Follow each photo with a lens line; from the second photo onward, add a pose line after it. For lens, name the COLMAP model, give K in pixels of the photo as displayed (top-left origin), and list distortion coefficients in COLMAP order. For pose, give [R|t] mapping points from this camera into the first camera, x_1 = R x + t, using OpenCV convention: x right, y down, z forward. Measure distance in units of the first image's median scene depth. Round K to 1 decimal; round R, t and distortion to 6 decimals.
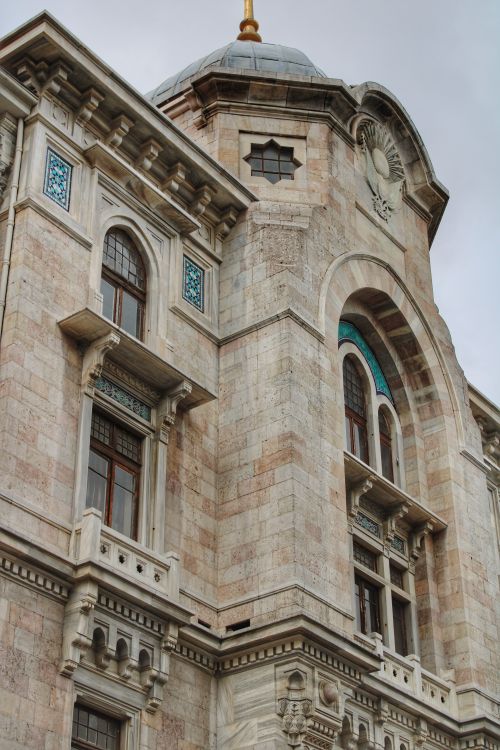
lens RADIAL K [[1365.5, 0, 250.0], [0, 1365.5, 375.0], [0, 0, 1]] dist [0.038239, 0.070638]
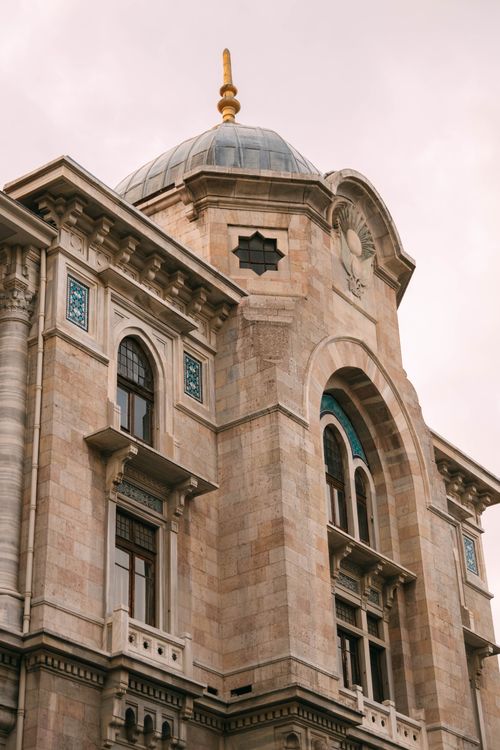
lens RADIAL K [[1447.6, 0, 250.0], [0, 1447.6, 375.0], [0, 0, 1]] dist [0.199993, 0.144214]
pose [[0.999339, -0.014283, 0.033435, -0.036193], [0.012127, 0.997886, 0.063841, -0.153447], [-0.034276, -0.063394, 0.997400, -0.216422]]
